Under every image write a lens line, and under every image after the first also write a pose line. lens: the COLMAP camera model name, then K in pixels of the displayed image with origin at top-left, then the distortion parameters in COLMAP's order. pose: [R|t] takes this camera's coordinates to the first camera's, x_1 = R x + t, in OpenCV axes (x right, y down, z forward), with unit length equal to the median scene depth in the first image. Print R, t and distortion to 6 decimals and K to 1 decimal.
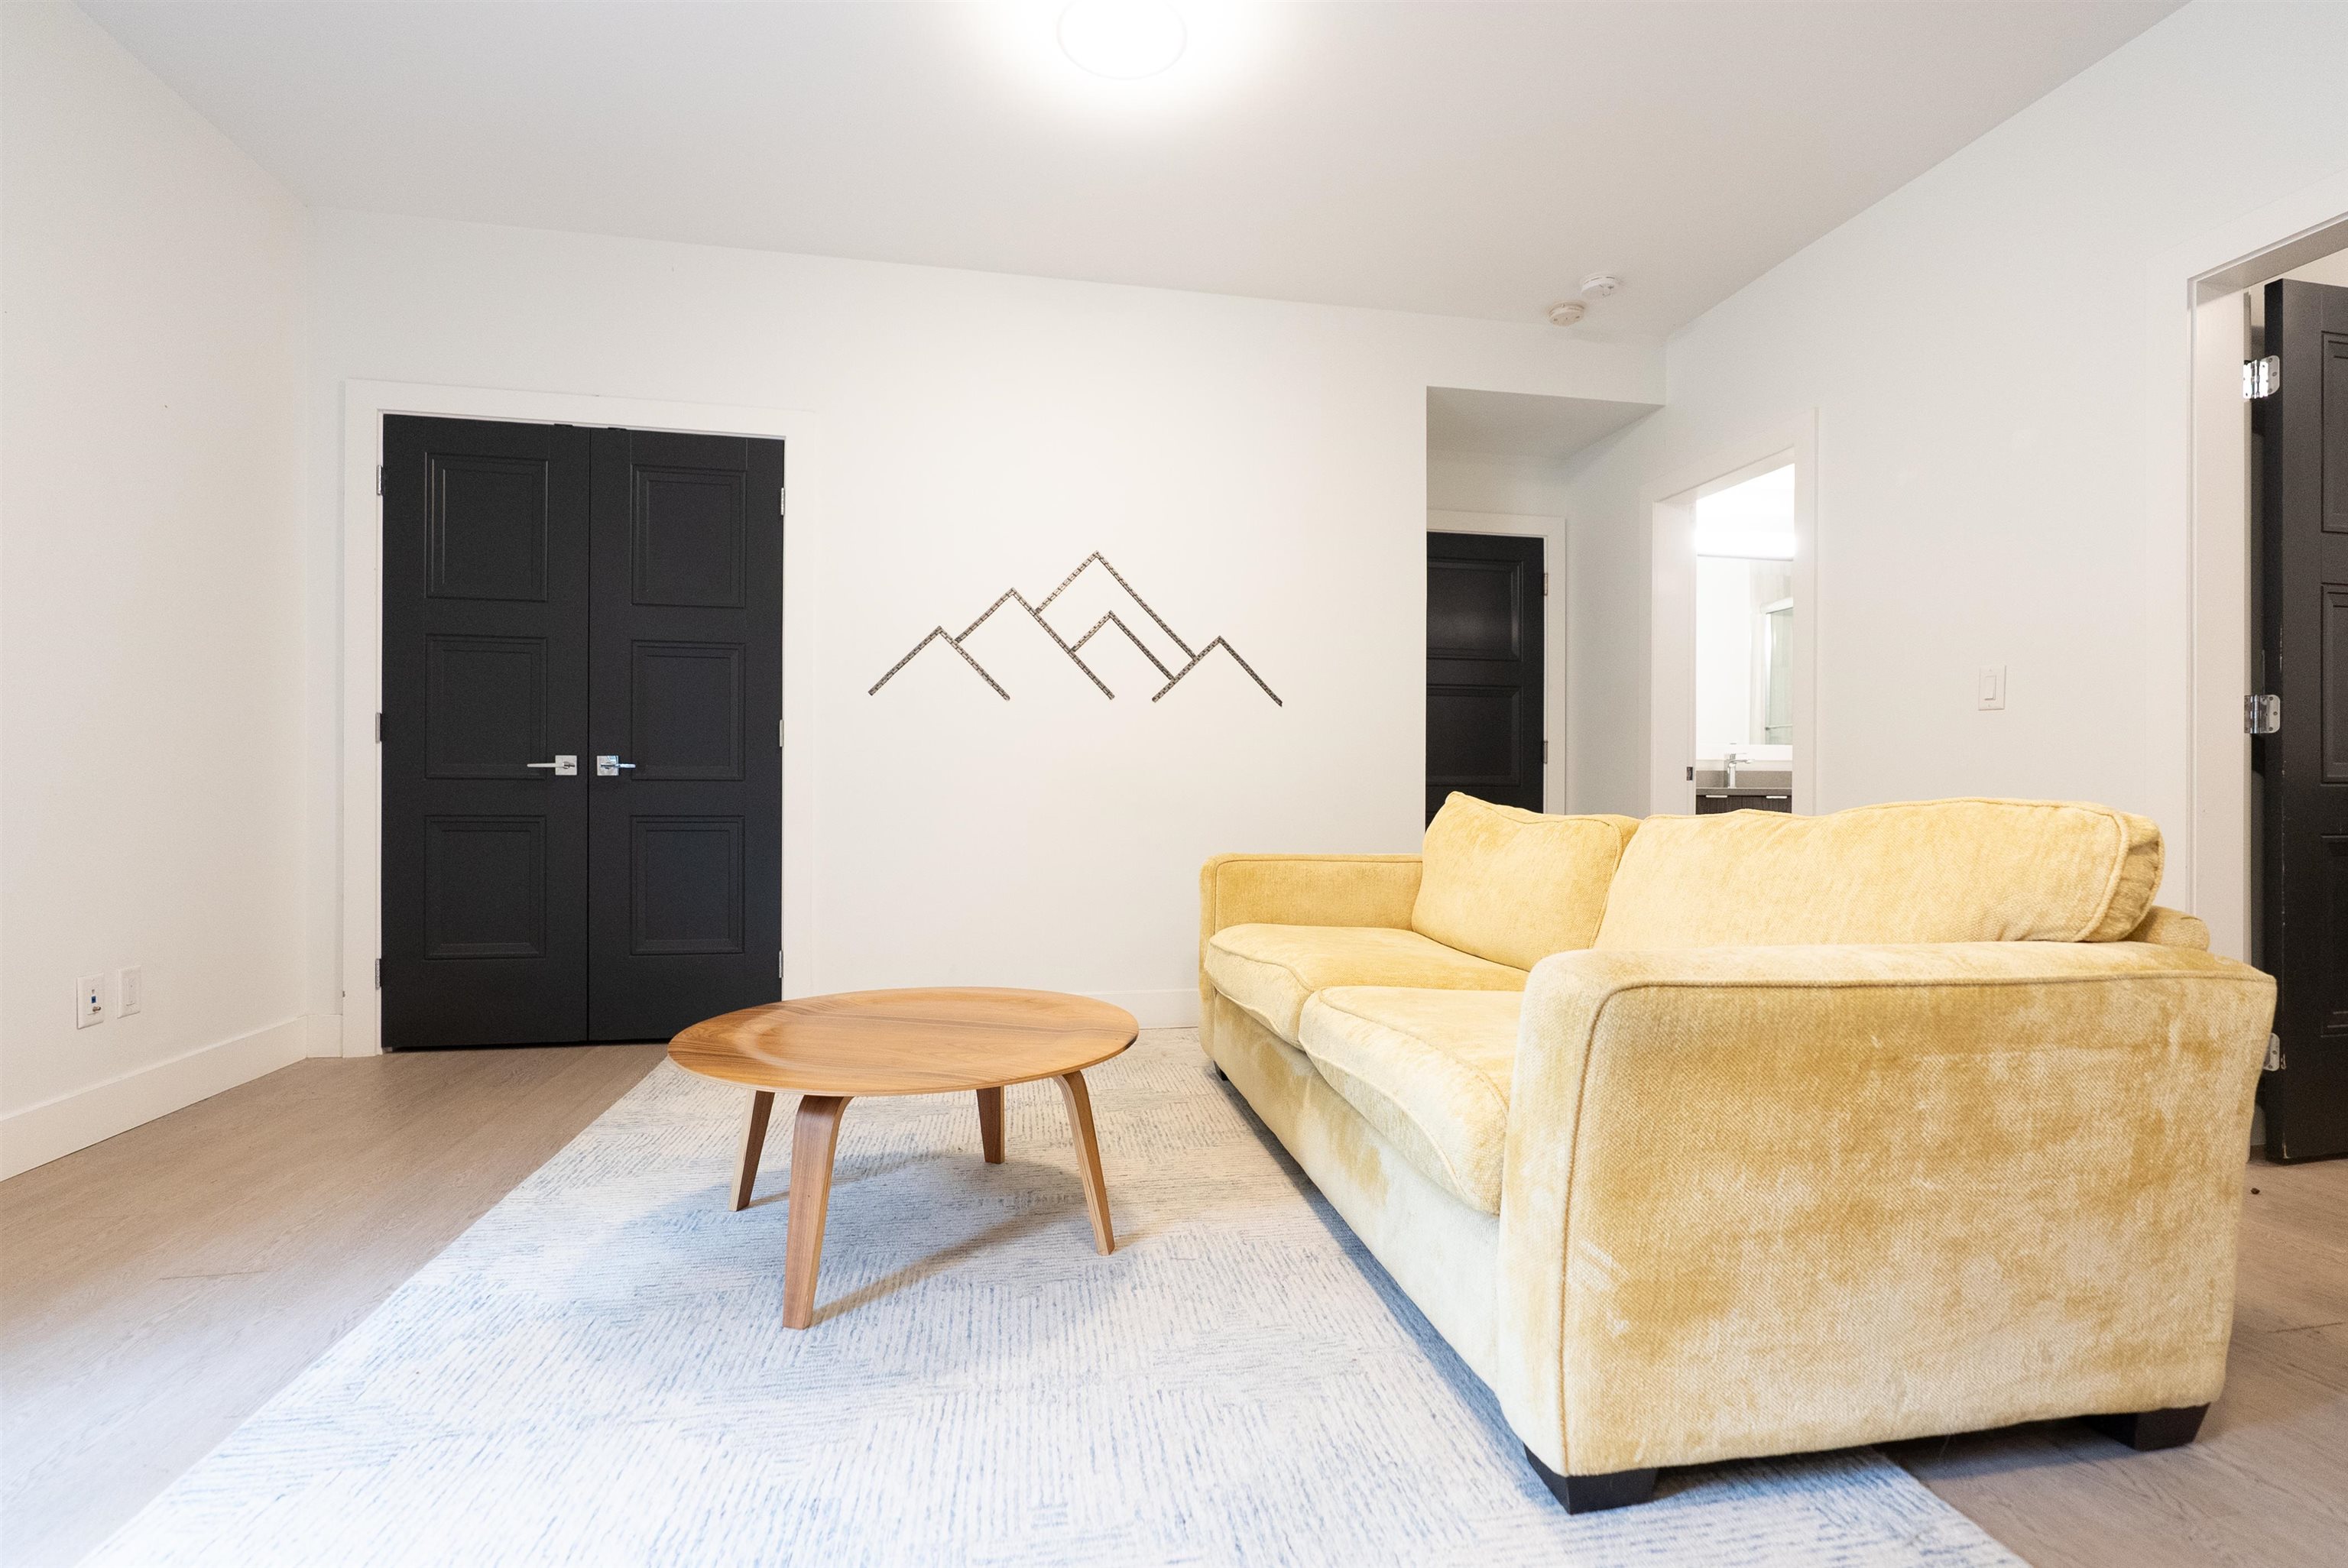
lens RADIAL K [[1077.9, 0, 1173.9], [0, 1077.9, 781.5], [0, 0, 1]] dist [-0.009838, 0.001015]
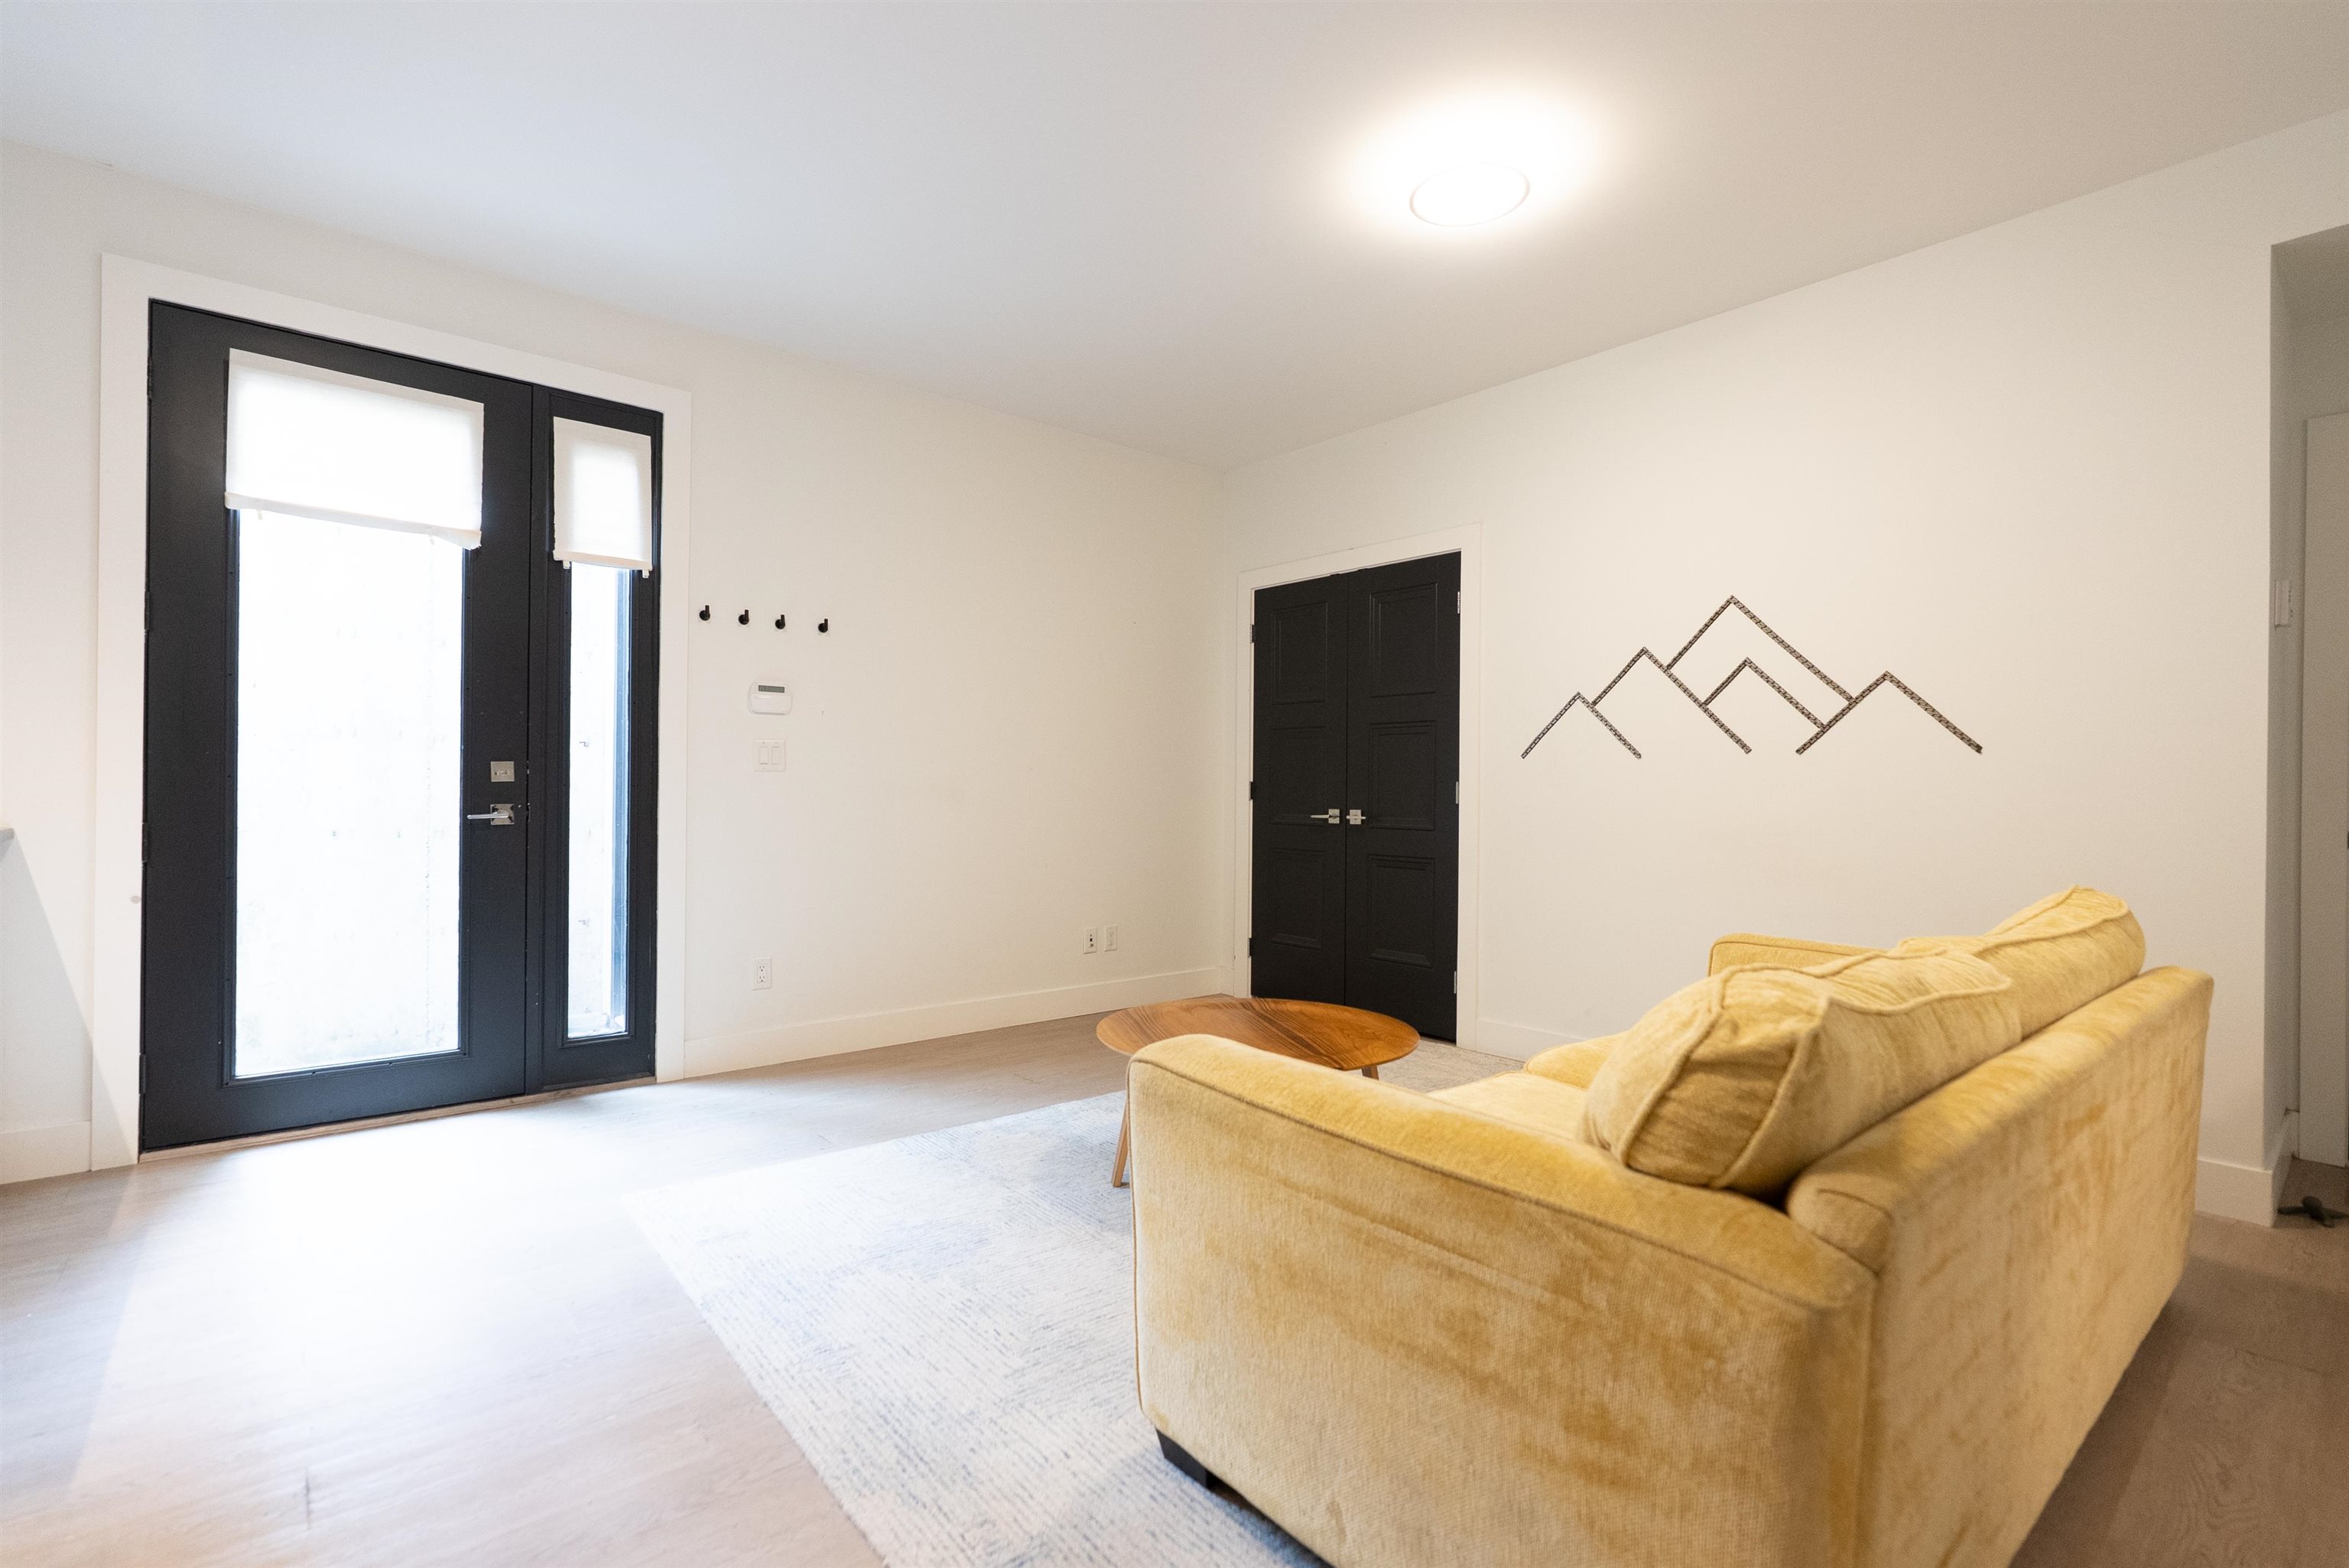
lens RADIAL K [[1078.4, 0, 1176.3], [0, 1078.4, 786.7], [0, 0, 1]] dist [-0.009838, 0.001015]
pose [[0.479396, -0.002172, -0.877596, 0.526804], [0.001524, 0.999997, -0.001643, -0.047787], [0.877597, -0.000550, 0.479398, 0.129466]]
